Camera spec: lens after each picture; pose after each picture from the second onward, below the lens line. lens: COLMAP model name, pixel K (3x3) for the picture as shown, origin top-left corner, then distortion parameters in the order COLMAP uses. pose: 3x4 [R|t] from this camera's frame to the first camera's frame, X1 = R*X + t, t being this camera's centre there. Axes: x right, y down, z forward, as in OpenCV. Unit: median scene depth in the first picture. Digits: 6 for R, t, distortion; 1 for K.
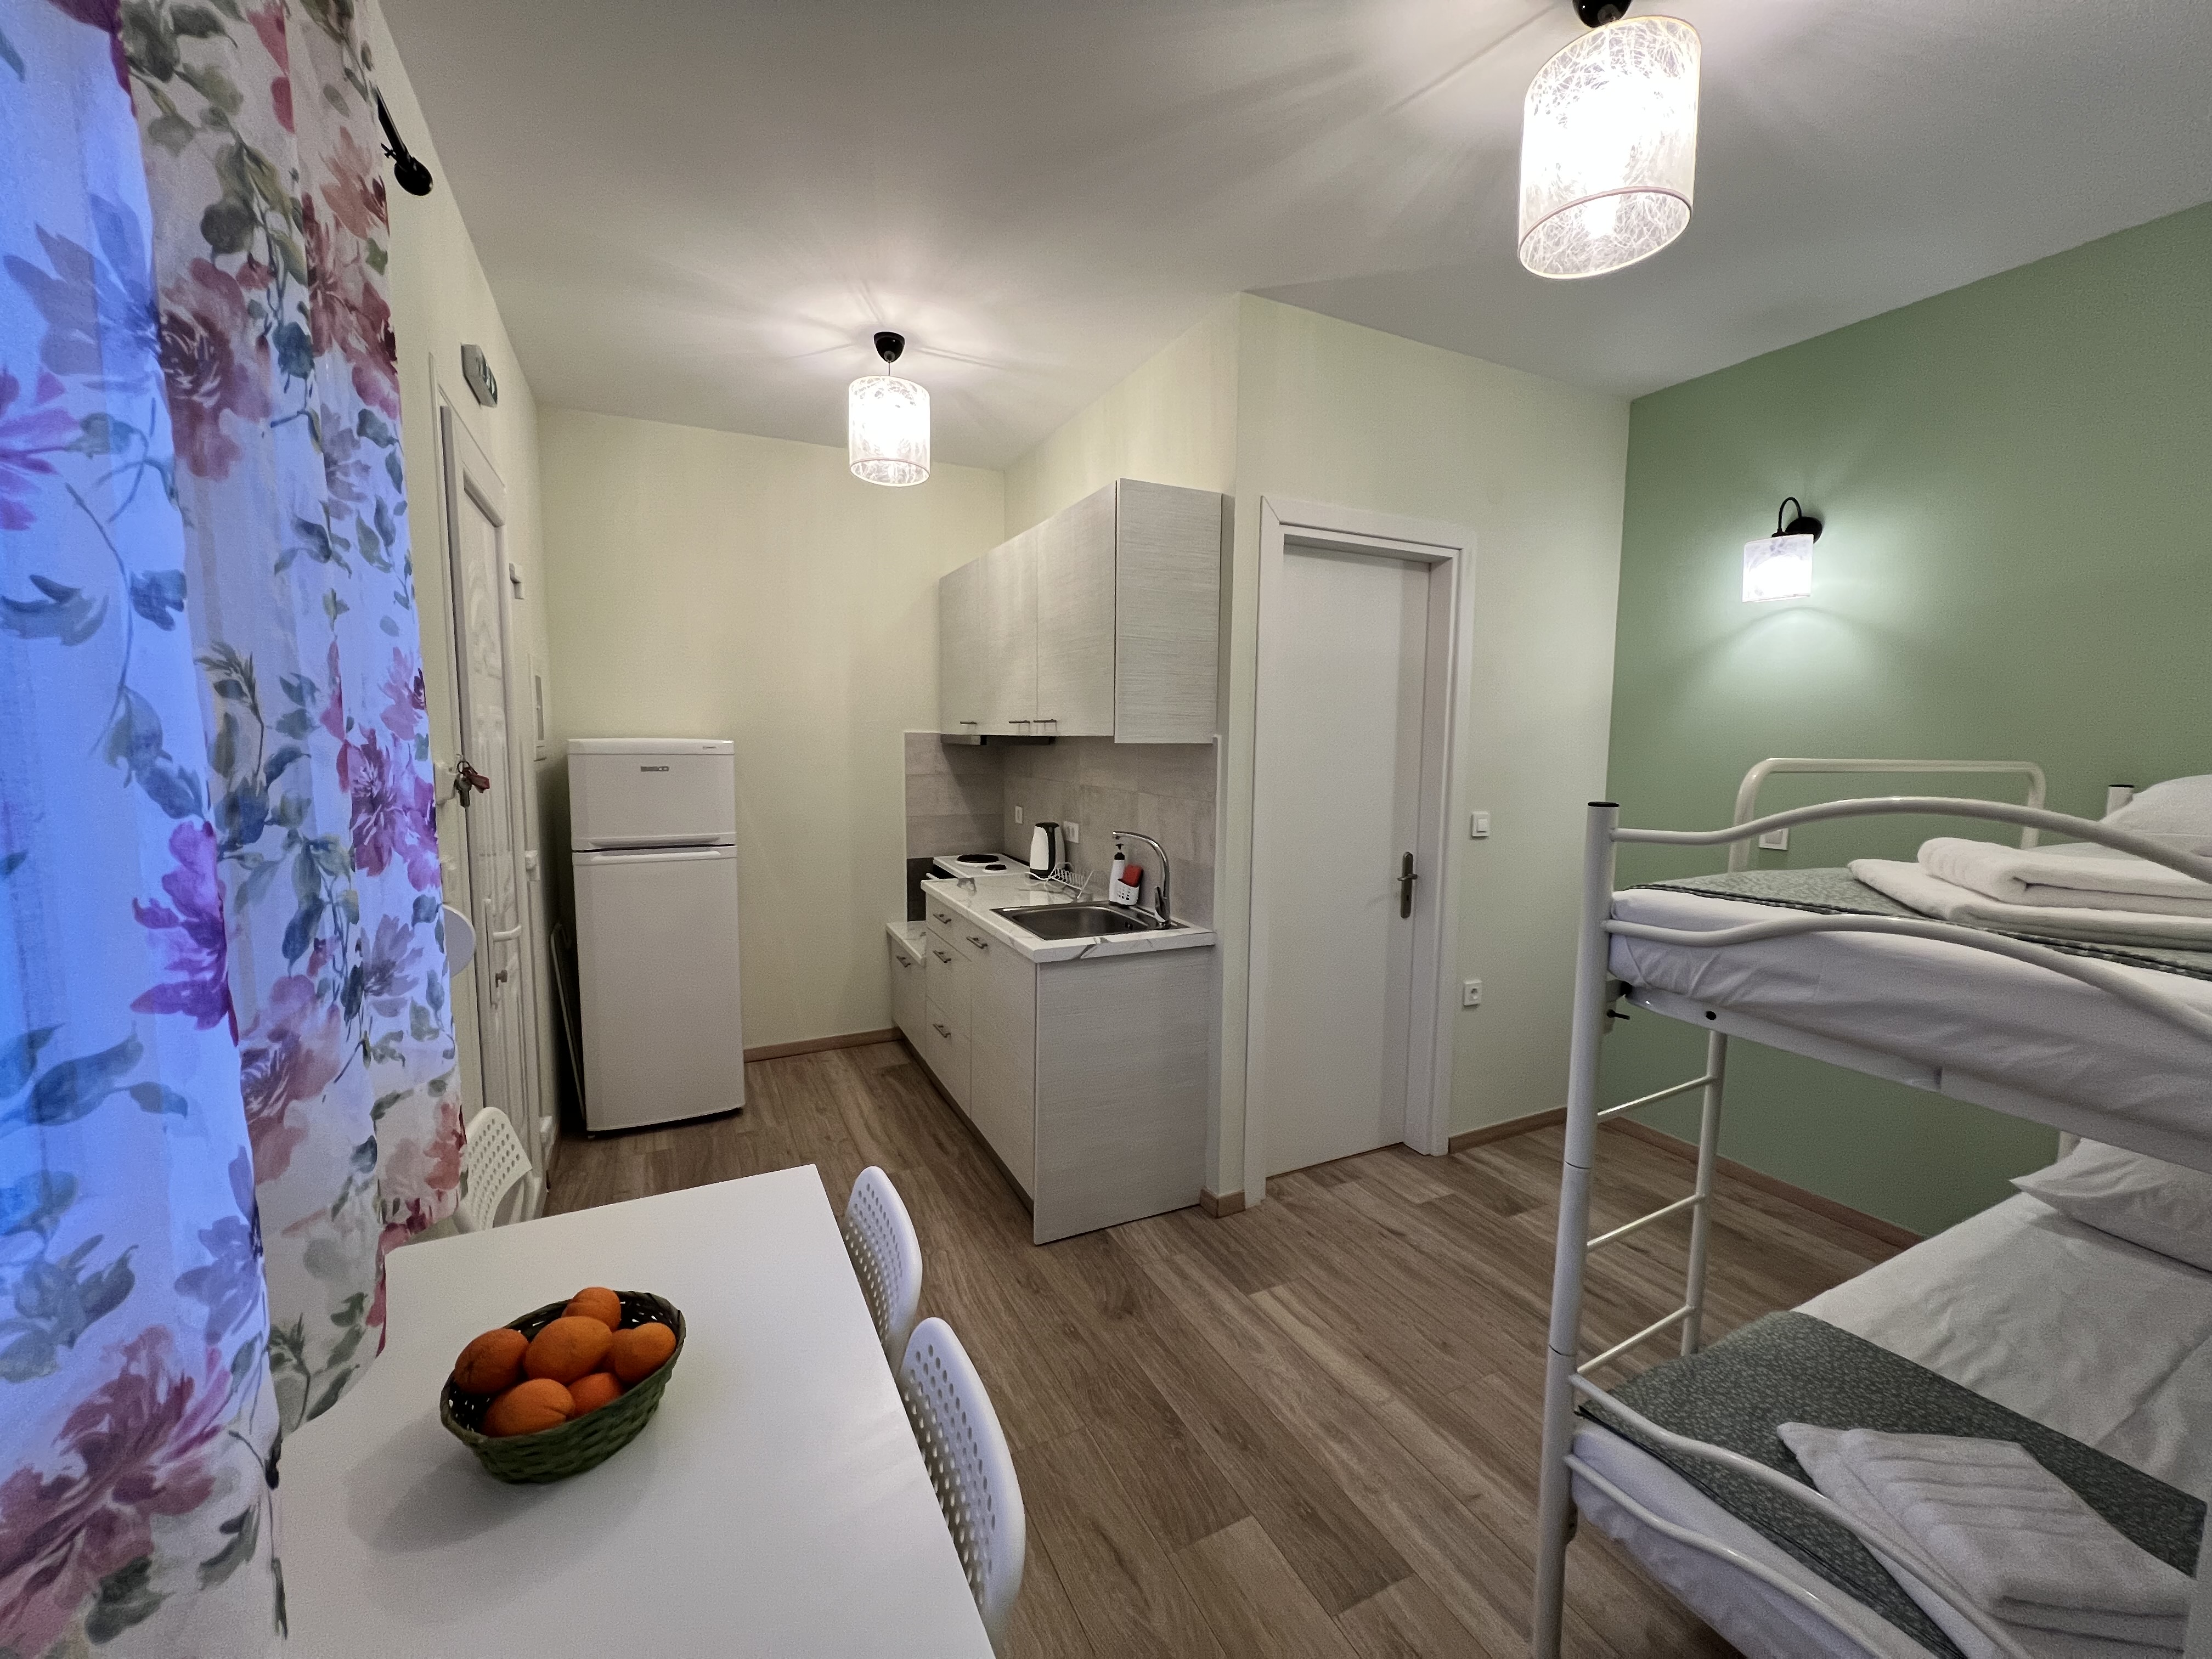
lens RADIAL K [[876.2, 0, 1107.2], [0, 876.2, 825.0], [0, 0, 1]] dist [-0.001317, -0.000267]
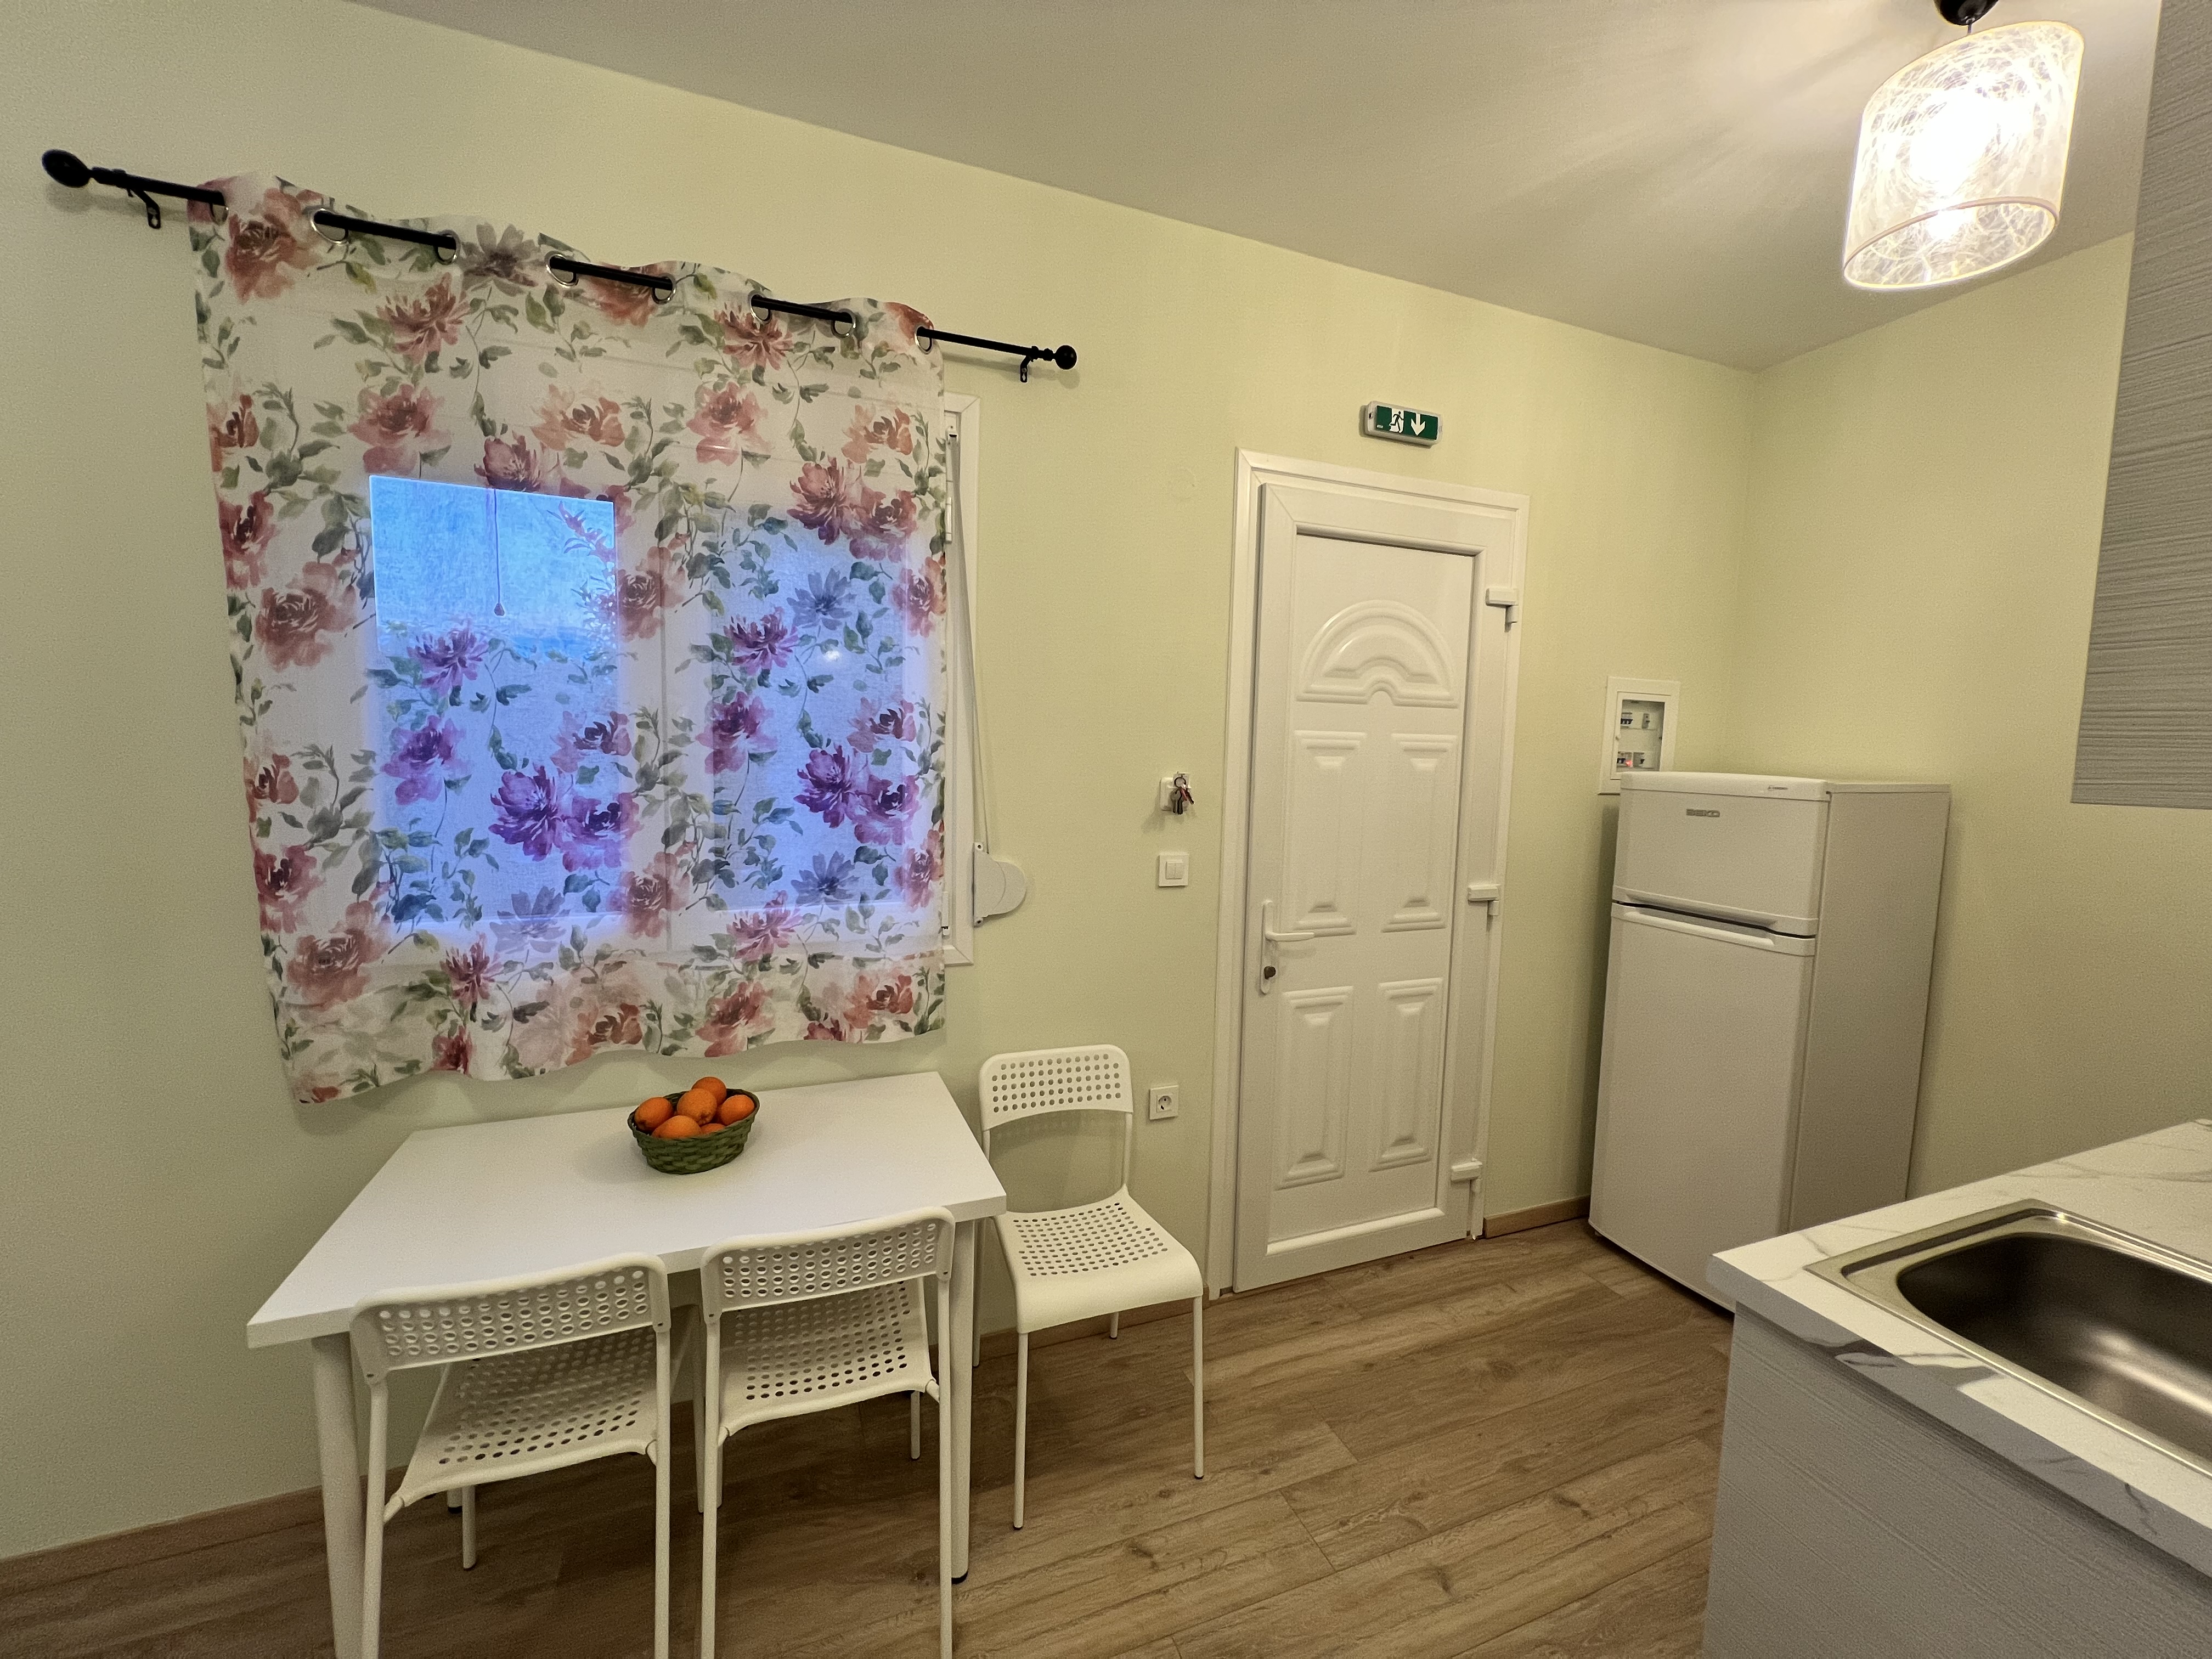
lens RADIAL K [[876.2, 0, 1107.2], [0, 876.2, 825.0], [0, 0, 1]] dist [-0.001317, -0.000267]
pose [[-0.095413, 0.075350, -0.992582, 0.808421], [-0.123671, 0.988508, 0.086929, -0.159623], [0.987726, 0.131047, -0.084998, 1.584753]]
